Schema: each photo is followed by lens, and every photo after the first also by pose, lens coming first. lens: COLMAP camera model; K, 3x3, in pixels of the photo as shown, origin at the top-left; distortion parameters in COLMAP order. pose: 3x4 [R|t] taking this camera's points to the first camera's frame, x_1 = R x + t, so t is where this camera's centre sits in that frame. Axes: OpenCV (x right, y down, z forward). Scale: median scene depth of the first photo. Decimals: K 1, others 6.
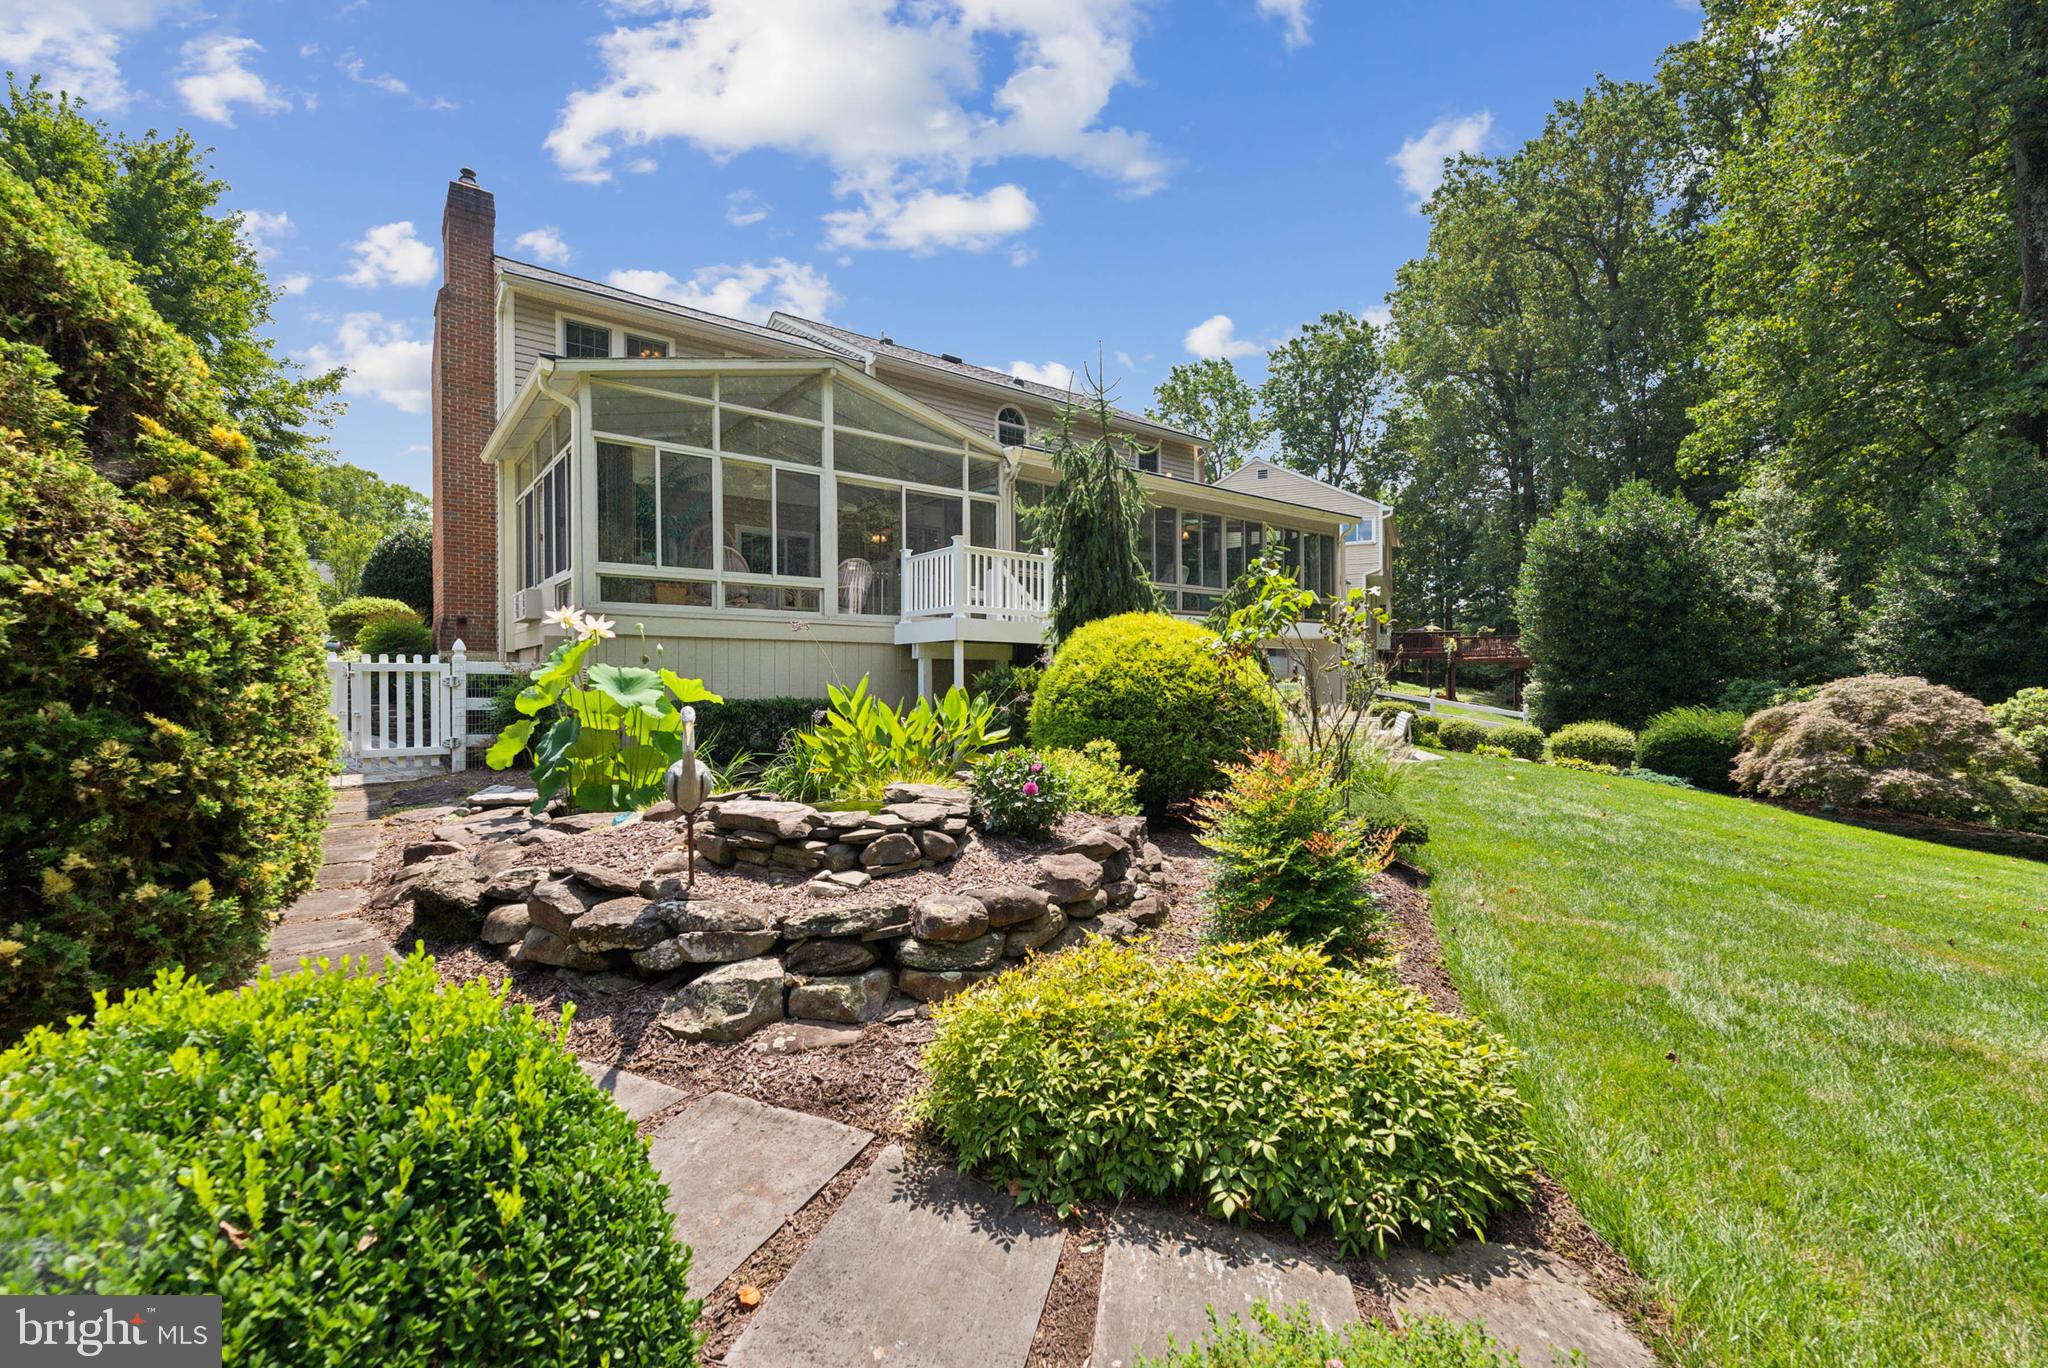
lens RADIAL K [[839.3, 0, 1024.1], [0, 839.3, 677.4], [0, 0, 1]] dist [0.000300, -0.000516]
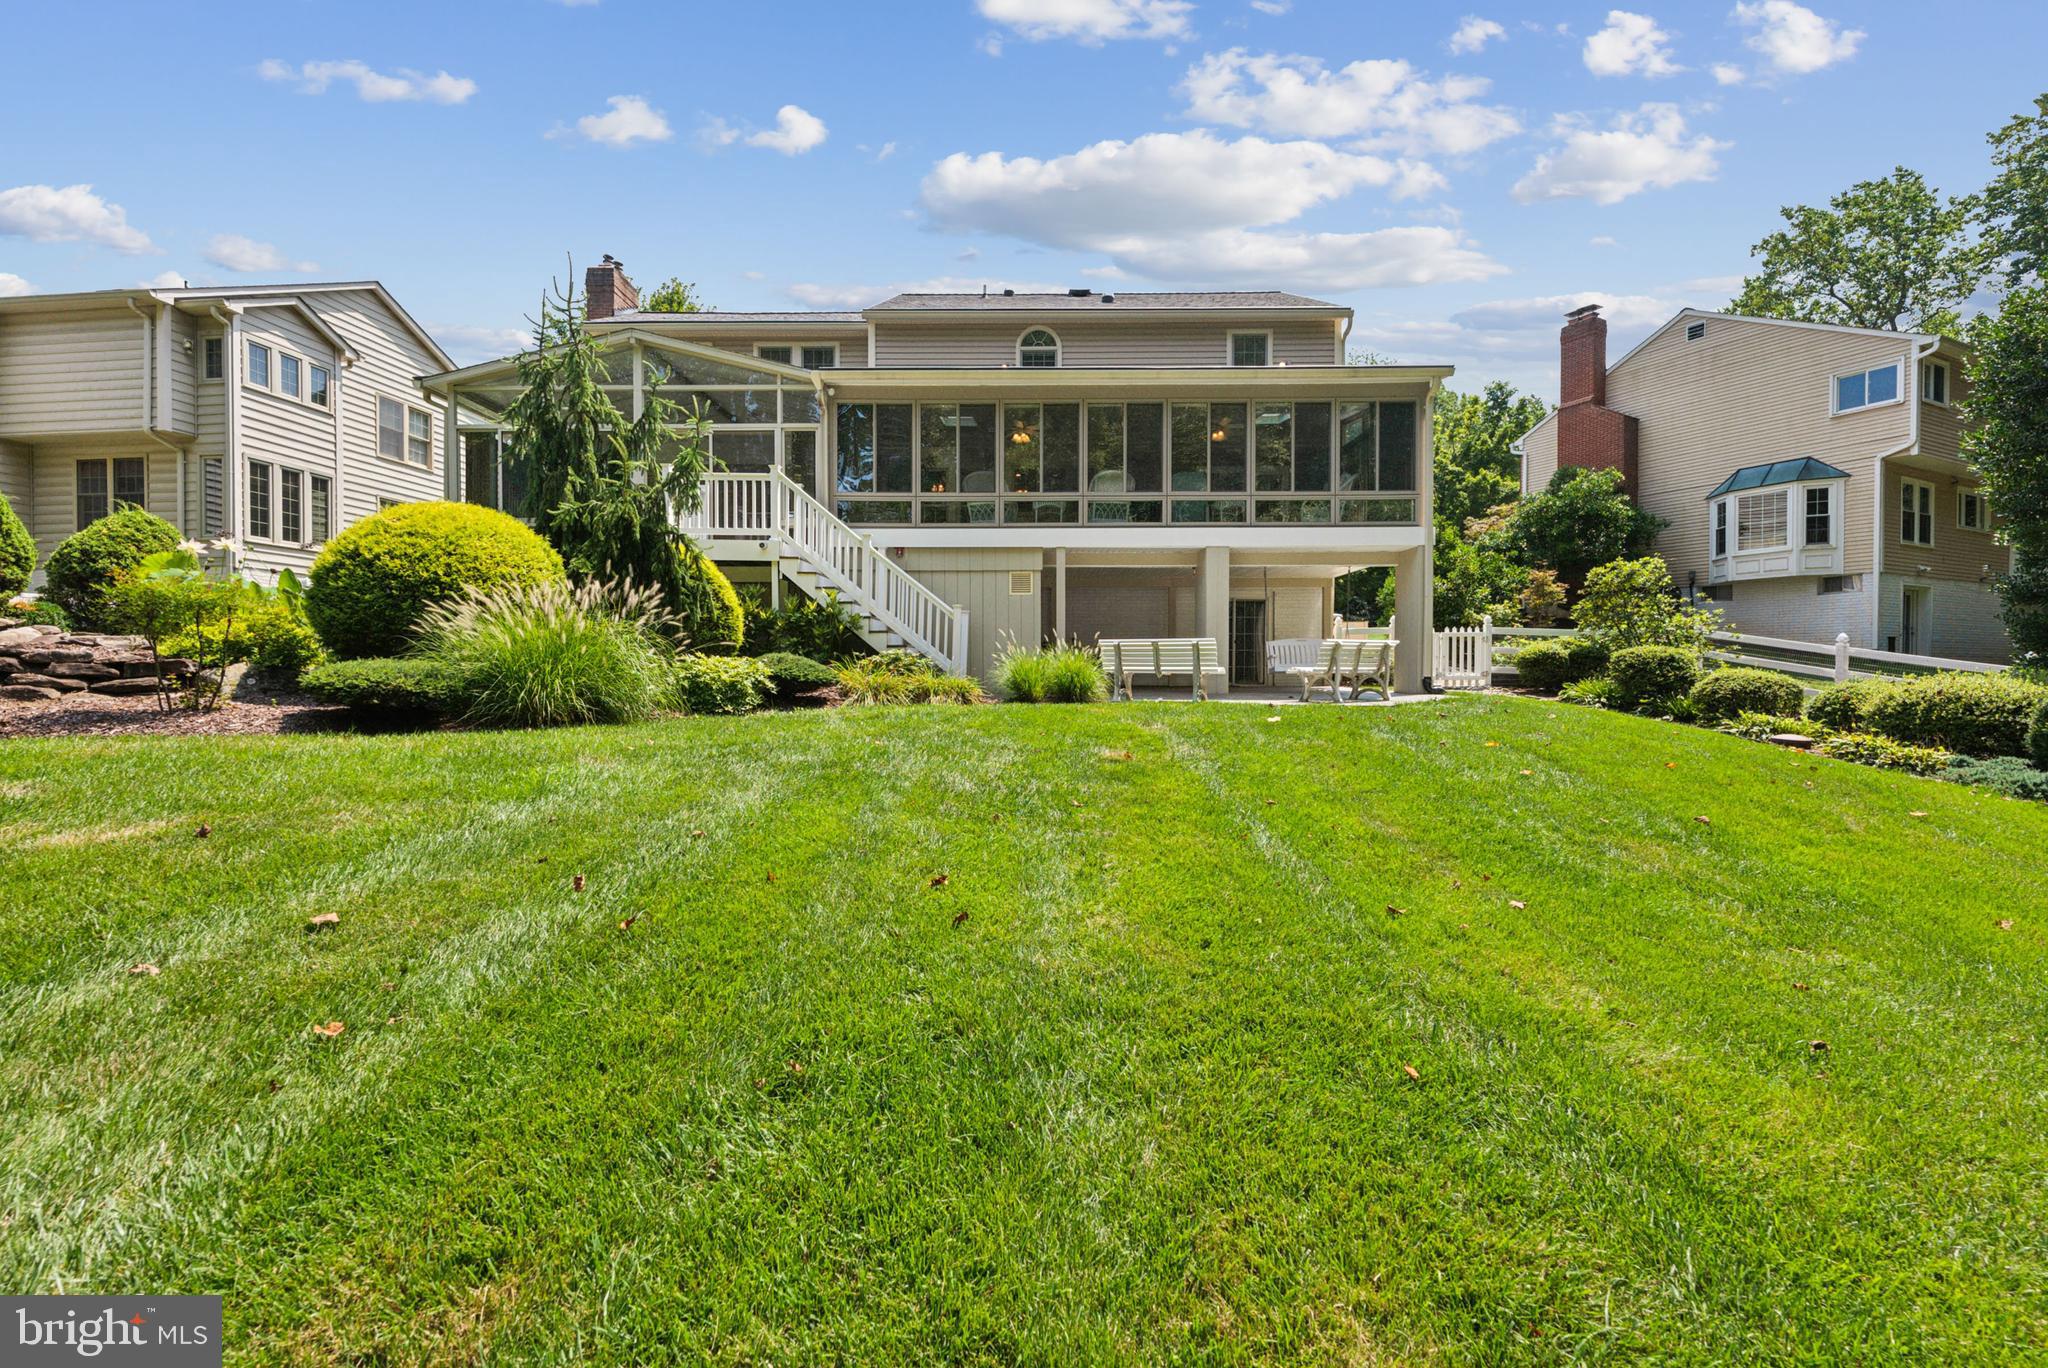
lens RADIAL K [[839.3, 0, 1022.7], [0, 839.3, 673.0], [0, 0, 1]] dist [0.000300, -0.000516]
pose [[0.782524, 0.005043, -0.622600, 0.548035], [0.000736, 0.999959, 0.009025, 0.050714], [0.622620, -0.007521, 0.782488, 0.255352]]
